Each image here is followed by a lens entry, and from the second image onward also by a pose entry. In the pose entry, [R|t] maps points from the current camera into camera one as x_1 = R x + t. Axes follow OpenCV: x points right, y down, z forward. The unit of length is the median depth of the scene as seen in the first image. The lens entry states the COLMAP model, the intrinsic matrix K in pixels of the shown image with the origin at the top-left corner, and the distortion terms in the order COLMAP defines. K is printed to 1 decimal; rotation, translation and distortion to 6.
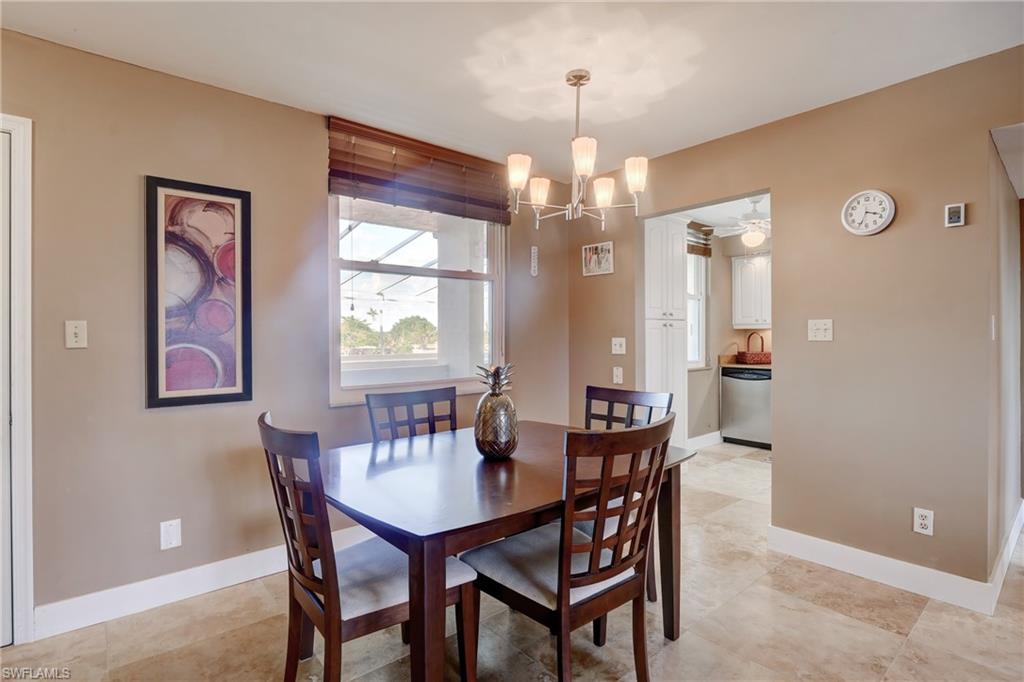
lens RADIAL K [[500.1, 0, 508.7], [0, 500.1, 335.3], [0, 0, 1]] dist [-0.017971, 0.000592]
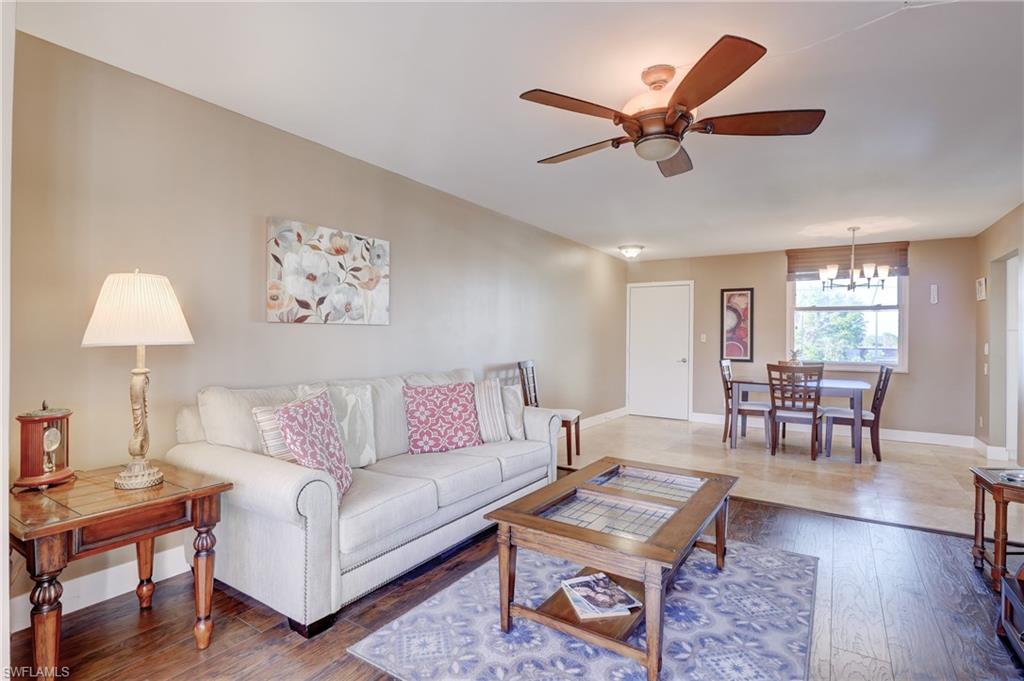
lens RADIAL K [[500.1, 0, 508.7], [0, 500.1, 334.8], [0, 0, 1]] dist [-0.017971, 0.000592]
pose [[0.280193, 0.001018, -0.959943, 1.890167], [-0.009710, 0.999951, -0.001773, -0.006272], [0.959895, 0.009818, 0.280189, -1.168068]]
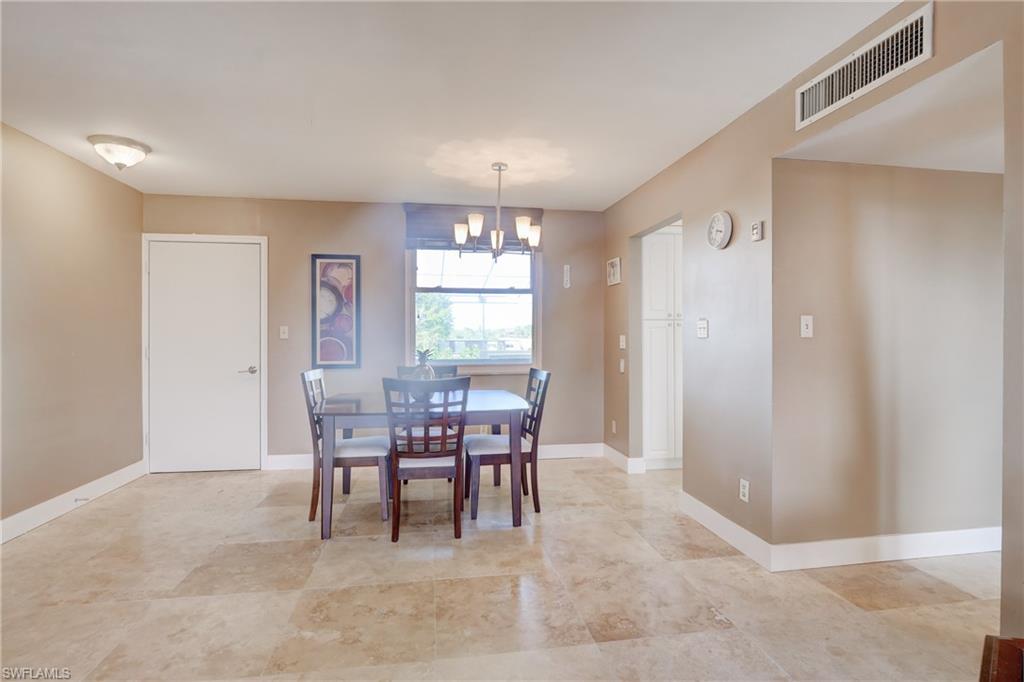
lens RADIAL K [[500.1, 0, 508.7], [0, 500.1, 335.3], [0, 0, 1]] dist [-0.017971, 0.000592]
pose [[0.854619, 0.003046, -0.519246, 0.967626], [-0.000765, 0.999989, 0.004608, -0.000429], [0.519254, -0.003541, 0.854612, -0.311599]]
